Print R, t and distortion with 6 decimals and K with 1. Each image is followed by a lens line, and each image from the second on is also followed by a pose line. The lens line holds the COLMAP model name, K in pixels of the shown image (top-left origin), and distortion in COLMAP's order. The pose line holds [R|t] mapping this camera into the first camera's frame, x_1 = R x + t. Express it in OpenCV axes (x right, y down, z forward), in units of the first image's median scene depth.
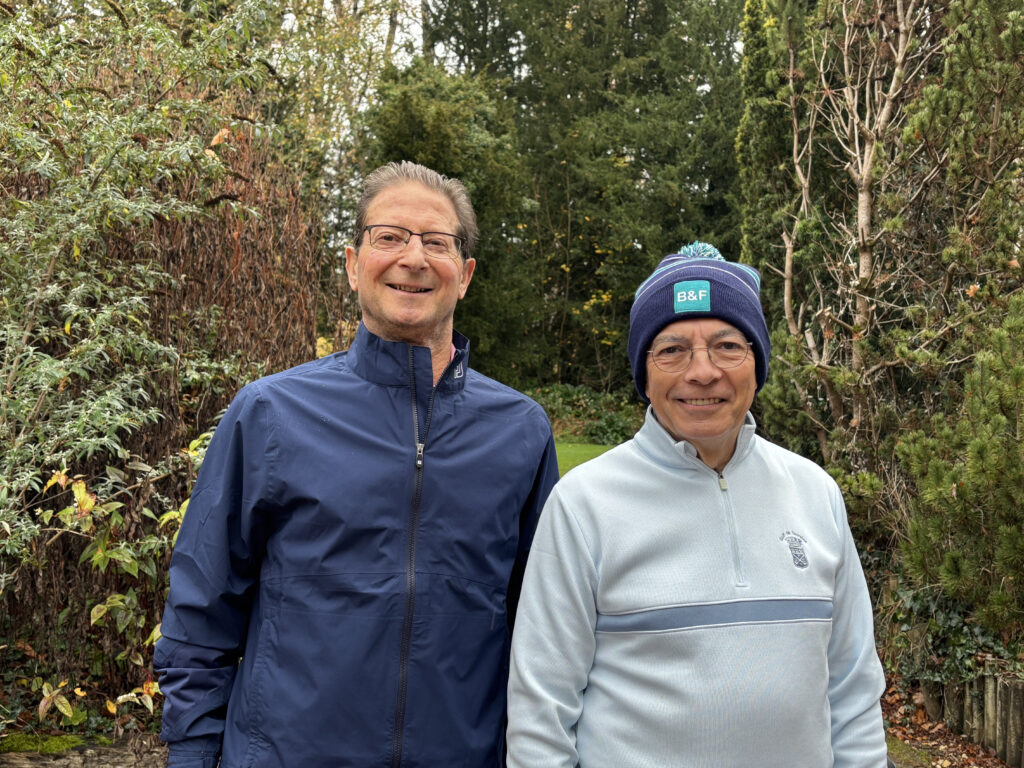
lens RADIAL K [[1194.3, 0, 512.1], [0, 1194.3, 383.8], [0, 0, 1]] dist [-0.023384, 0.000000]
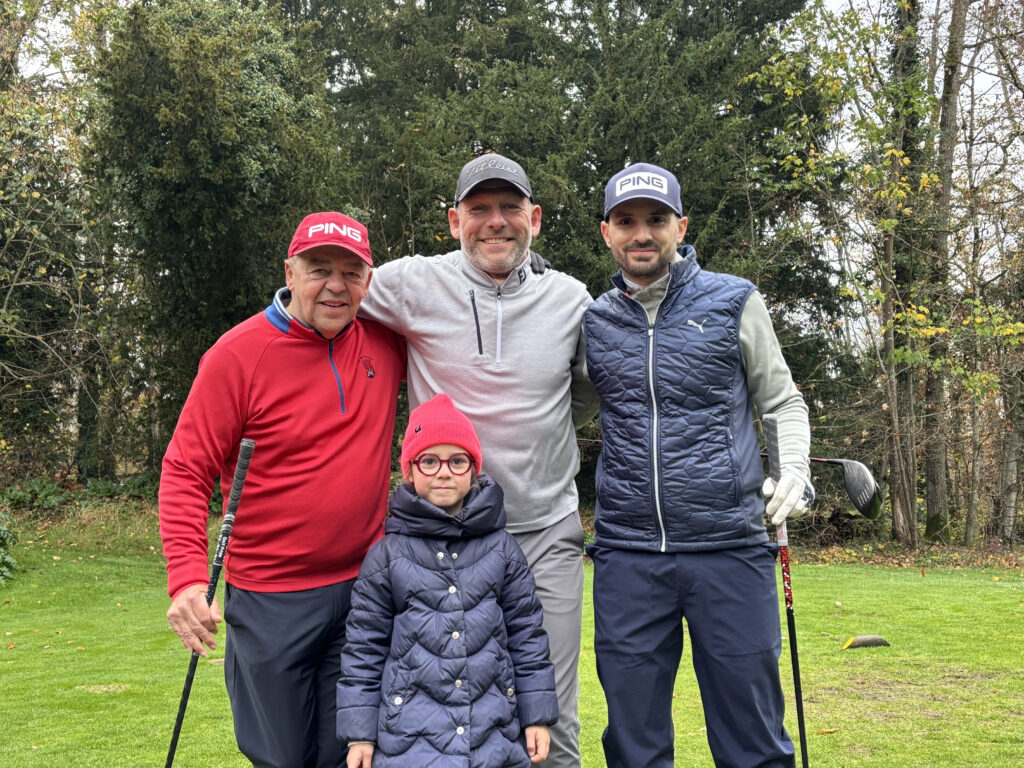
lens RADIAL K [[1194.3, 0, 511.7], [0, 1194.3, 383.7], [0, 0, 1]] dist [-0.023384, 0.000000]
pose [[0.990414, -0.040261, 0.132135, 0.010285], [0.047278, 0.997609, -0.050406, -0.016035], [-0.129790, 0.056170, 0.989949, 0.360171]]
